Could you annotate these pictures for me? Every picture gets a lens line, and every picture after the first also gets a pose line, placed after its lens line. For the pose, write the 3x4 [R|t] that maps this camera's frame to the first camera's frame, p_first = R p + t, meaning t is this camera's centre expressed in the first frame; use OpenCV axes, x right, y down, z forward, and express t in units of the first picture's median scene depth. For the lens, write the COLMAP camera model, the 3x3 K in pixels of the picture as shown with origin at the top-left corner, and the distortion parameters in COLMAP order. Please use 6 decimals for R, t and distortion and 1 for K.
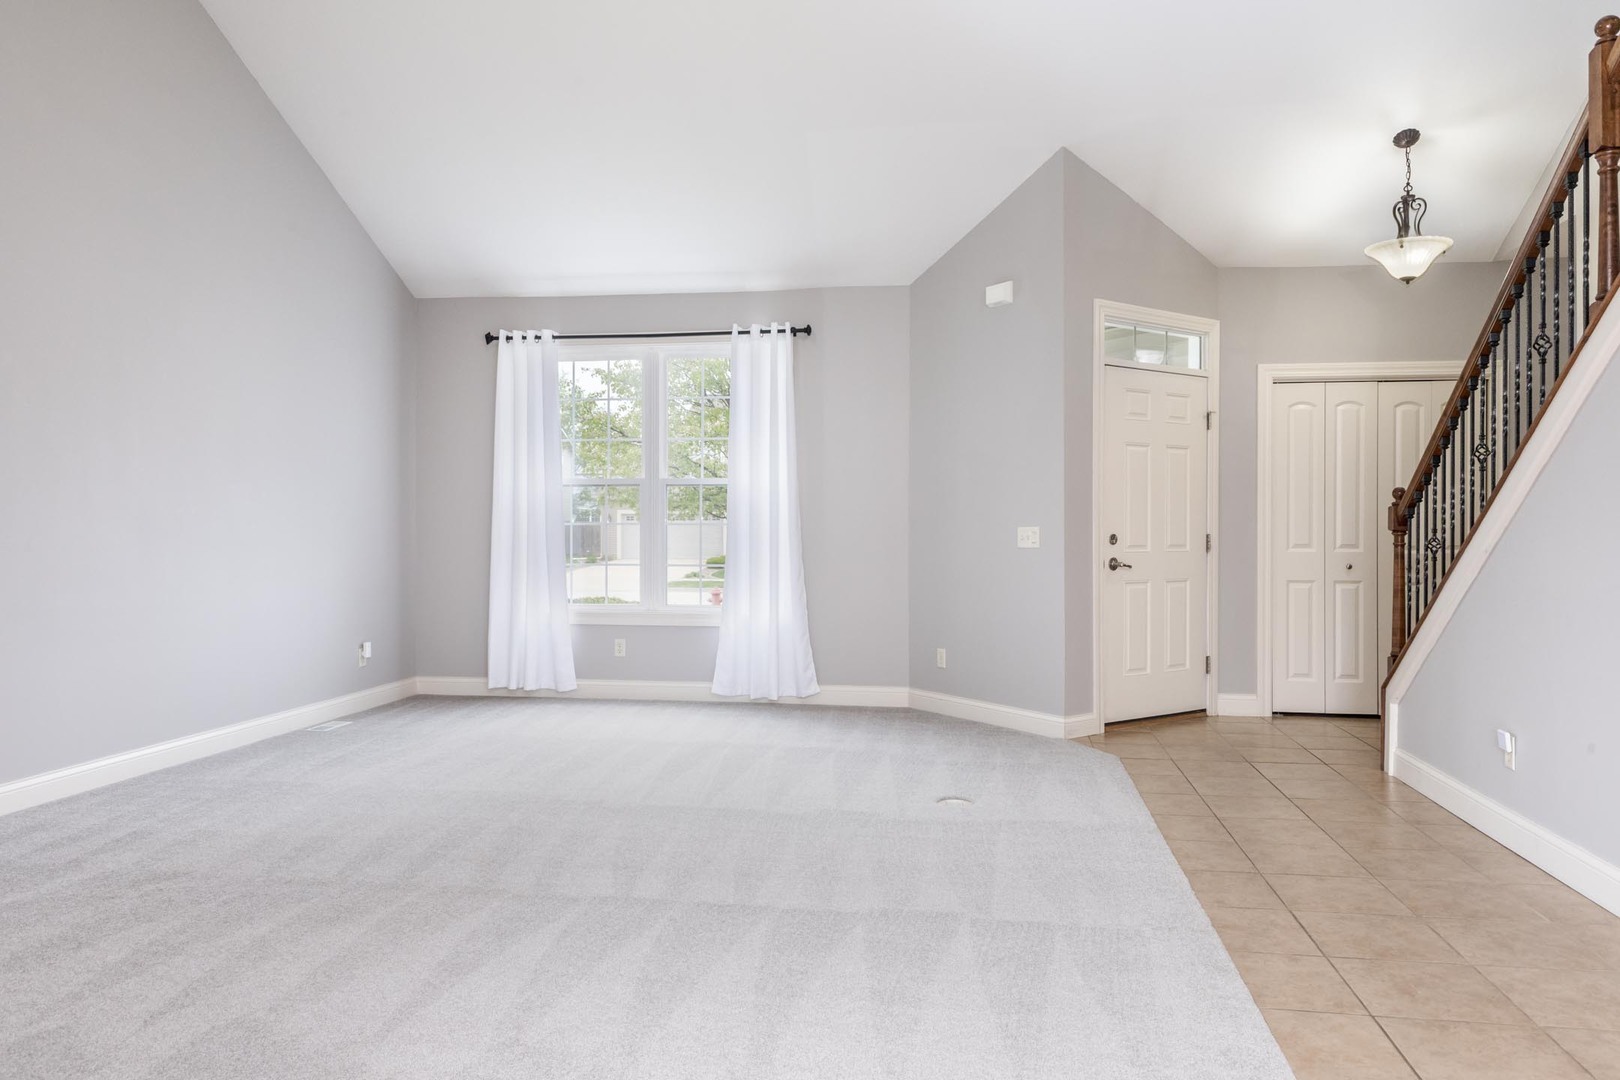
lens RADIAL K [[1056.4, 0, 816.8], [0, 1056.4, 530.3], [0, 0, 1]] dist [-0.000604, -0.000852]
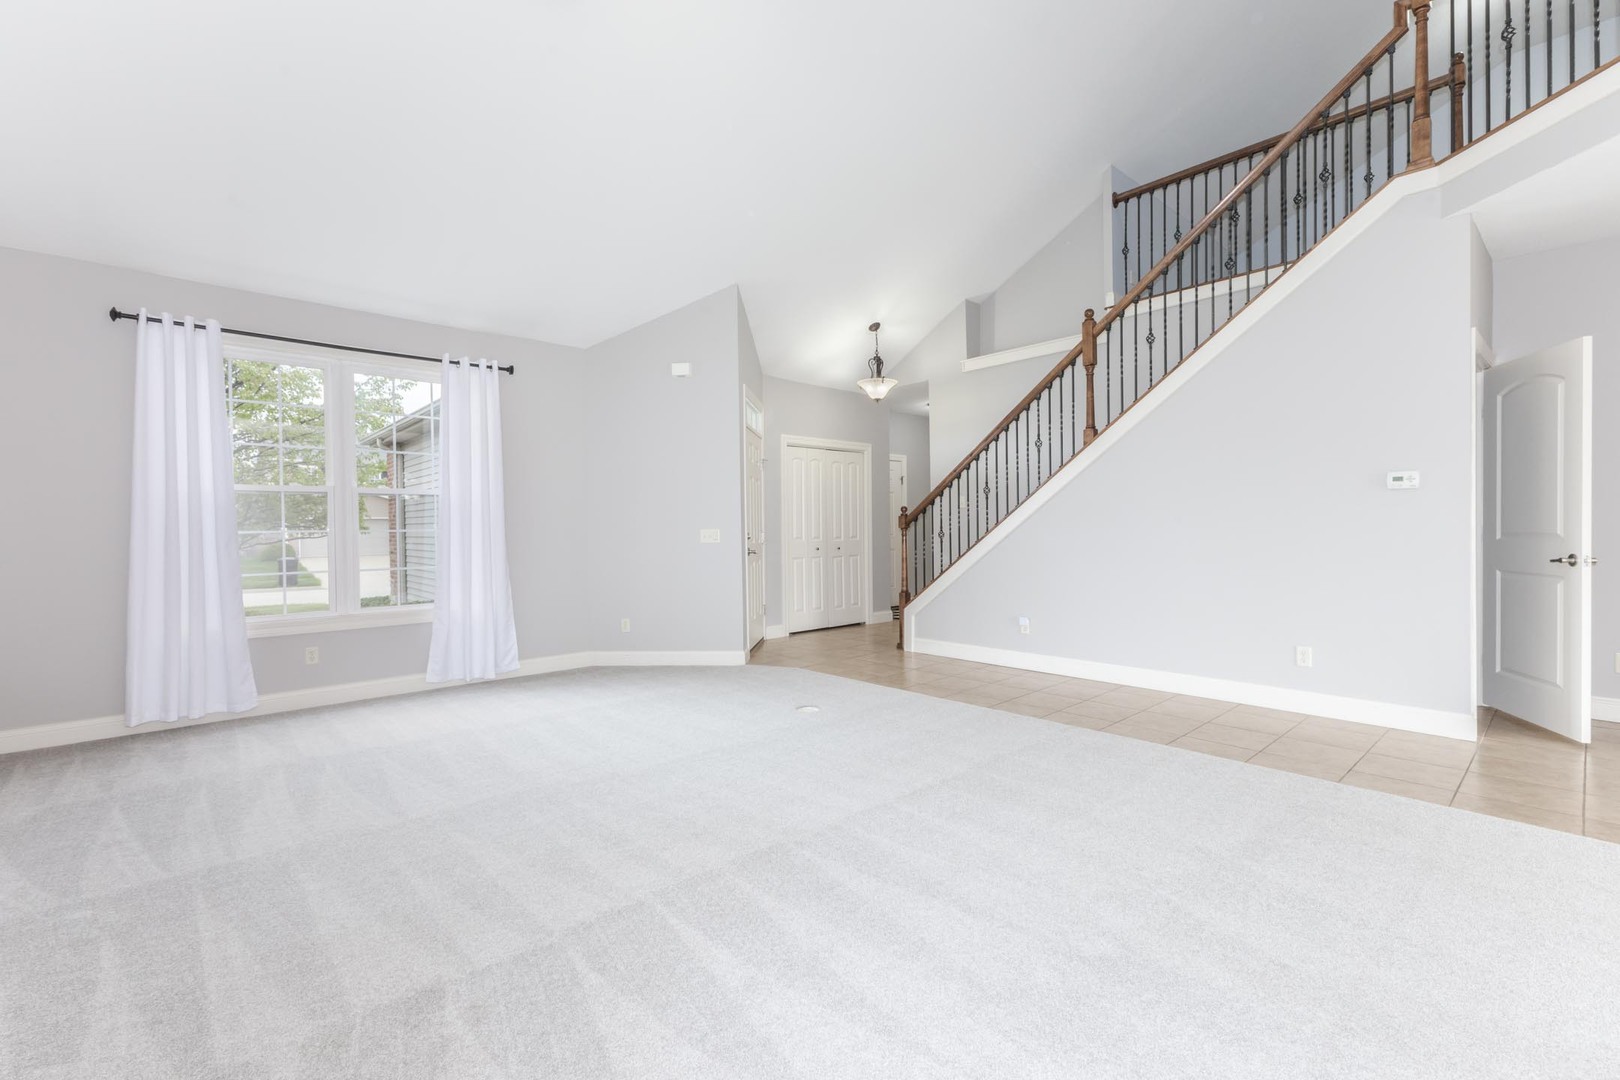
lens RADIAL K [[696.0, 0, 778.6], [0, 696.0, 535.1], [0, 0, 1]] dist [-0.001977, -0.000061]
pose [[0.638070, -0.017161, 0.769787, -0.469816], [0.015201, 0.999838, 0.009690, -0.002471], [-0.769828, 0.005518, 0.638227, 0.274889]]
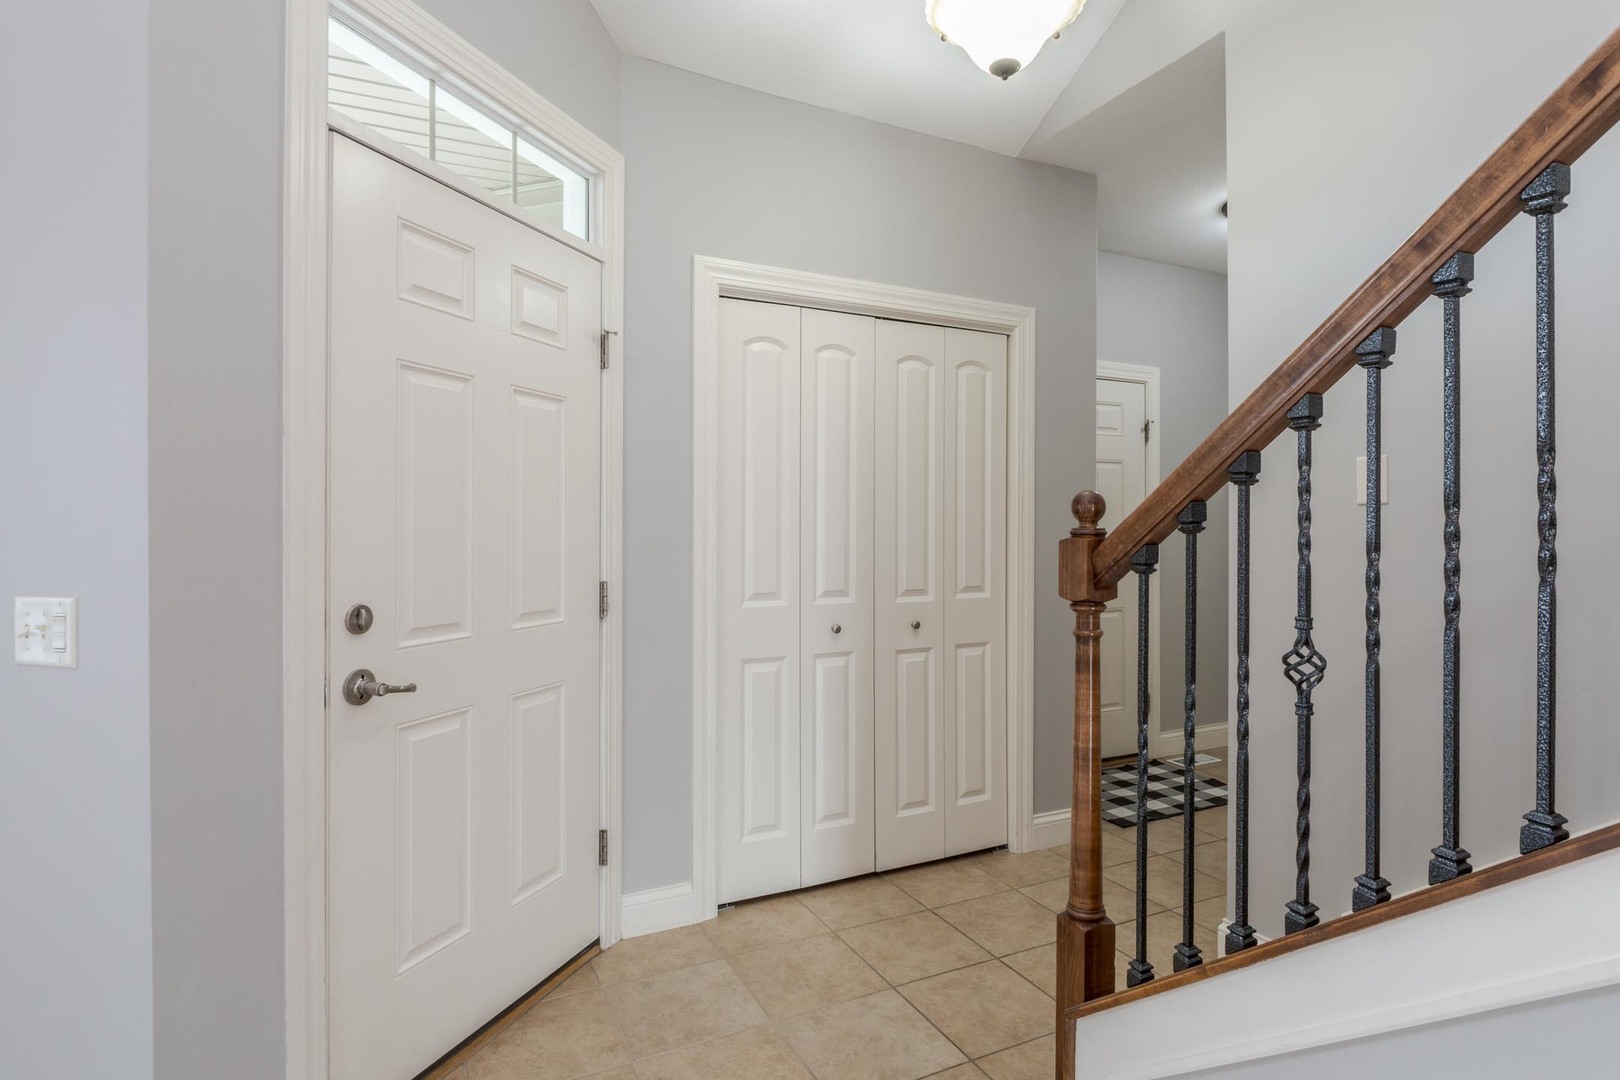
lens RADIAL K [[826.7, 0, 814.7], [0, 826.7, 527.5], [0, 0, 1]] dist [0.001543, 0.000174]
pose [[0.805910, -0.001058, 0.592037, 0.223020], [0.001094, 0.999999, 0.000299, -0.021472], [-0.592037, 0.000407, 0.805910, 0.634666]]
